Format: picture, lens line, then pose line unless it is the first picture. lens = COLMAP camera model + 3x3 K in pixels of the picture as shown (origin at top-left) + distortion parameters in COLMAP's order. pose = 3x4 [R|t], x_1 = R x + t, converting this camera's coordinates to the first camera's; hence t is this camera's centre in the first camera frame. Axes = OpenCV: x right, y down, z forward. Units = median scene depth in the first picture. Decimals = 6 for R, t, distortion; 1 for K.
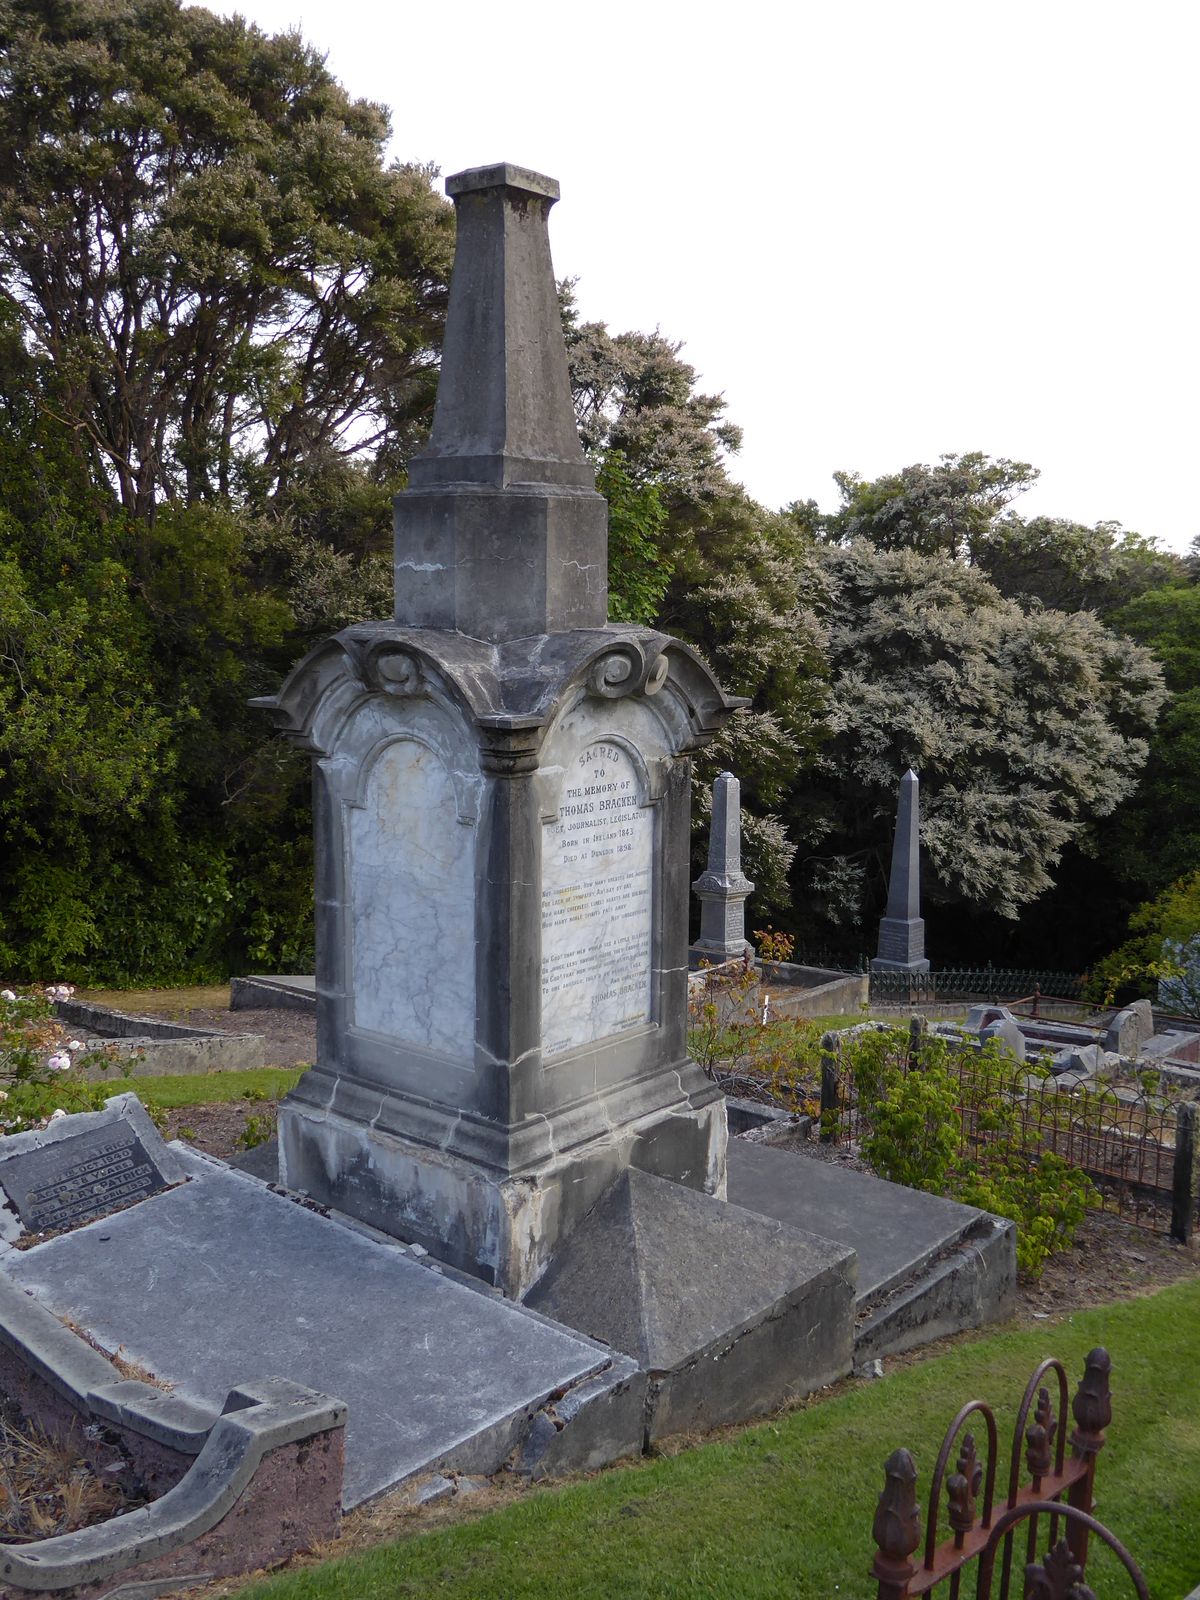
lens RADIAL K [[1515.9, 0, 600.3], [0, 1515.9, 775.8], [0, 0, 1]] dist [0.001776, 0.003039]
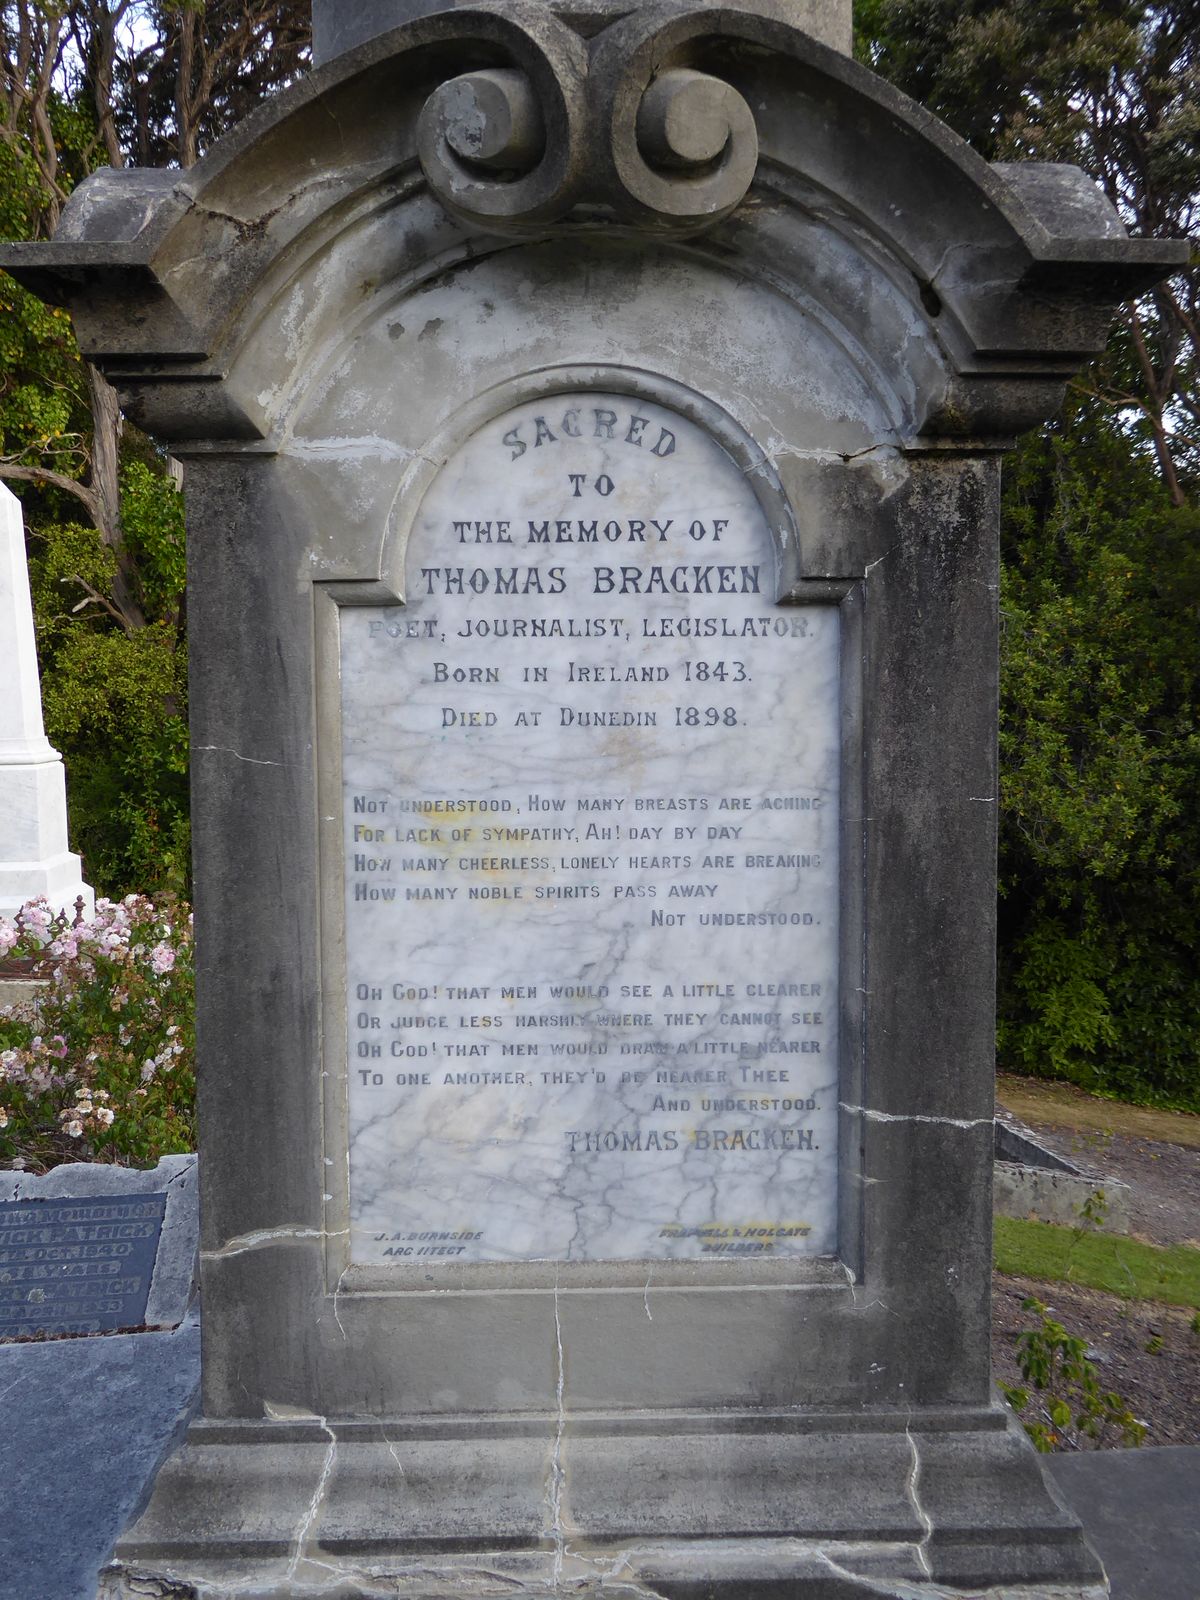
lens RADIAL K [[1515.9, 0, 600.3], [0, 1515.9, 775.8], [0, 0, 1]] dist [0.001776, 0.003039]
pose [[0.663102, 0.025771, -0.748085, 0.255441], [-0.083724, 0.995689, -0.039912, 0.076372], [0.743832, 0.089098, 0.662401, 0.757129]]
